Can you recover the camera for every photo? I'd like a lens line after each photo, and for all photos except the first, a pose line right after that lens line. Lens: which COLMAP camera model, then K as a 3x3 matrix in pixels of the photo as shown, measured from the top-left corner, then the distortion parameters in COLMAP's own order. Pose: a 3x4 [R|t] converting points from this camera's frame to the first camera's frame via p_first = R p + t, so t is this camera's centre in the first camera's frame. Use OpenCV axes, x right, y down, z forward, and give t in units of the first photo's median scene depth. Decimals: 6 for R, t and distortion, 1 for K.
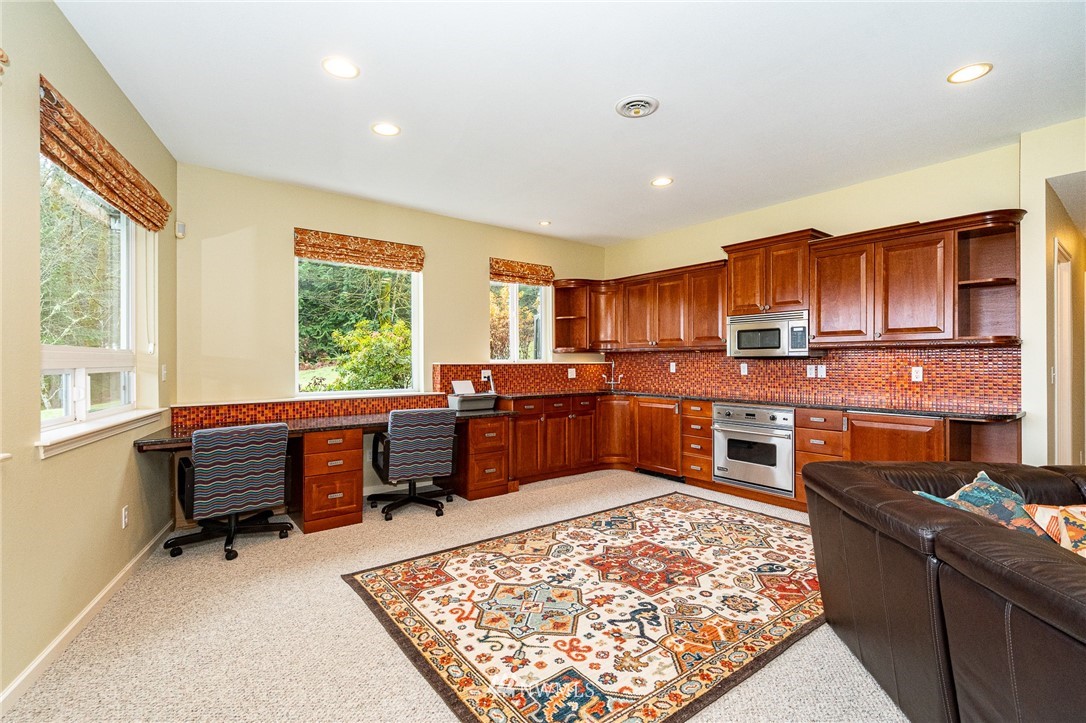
lens RADIAL K [[487.4, 0, 543.0], [0, 487.4, 361.5], [0, 0, 1]] dist [-0.011504, 0.005919]
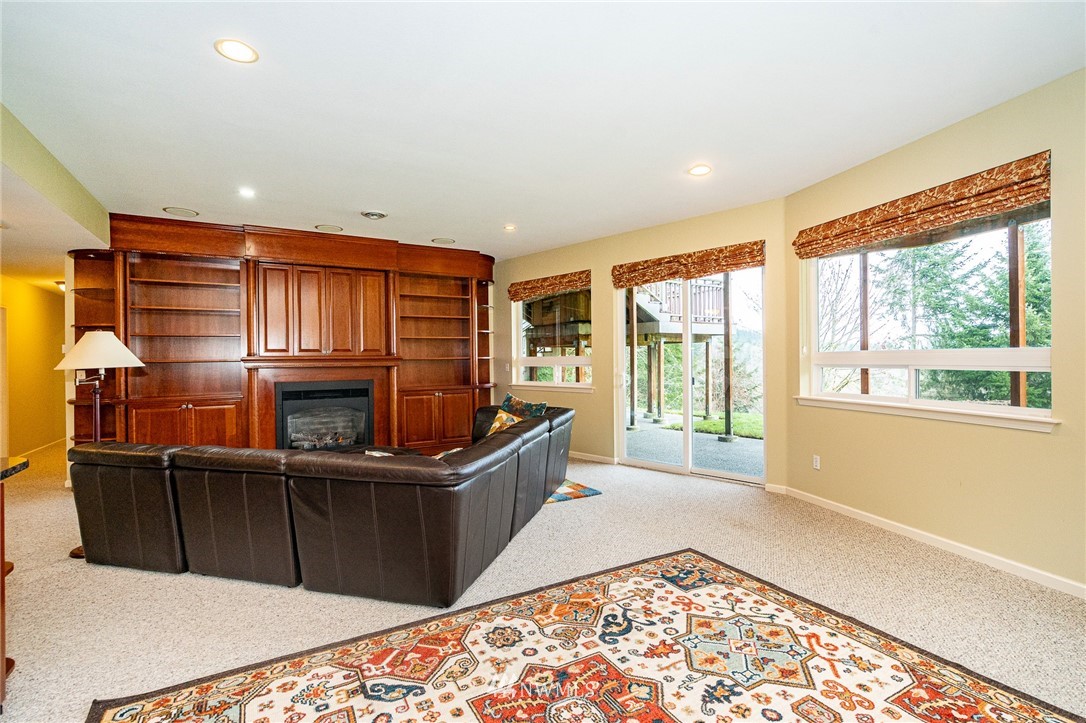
lens RADIAL K [[487.4, 0, 543.0], [0, 487.4, 361.5], [0, 0, 1]] dist [-0.011504, 0.005919]
pose [[-0.989322, 0.010317, 0.145381, 0.203651], [0.011039, 0.999930, 0.004161, -0.016060], [-0.145328, 0.005721, -0.989367, 1.941213]]
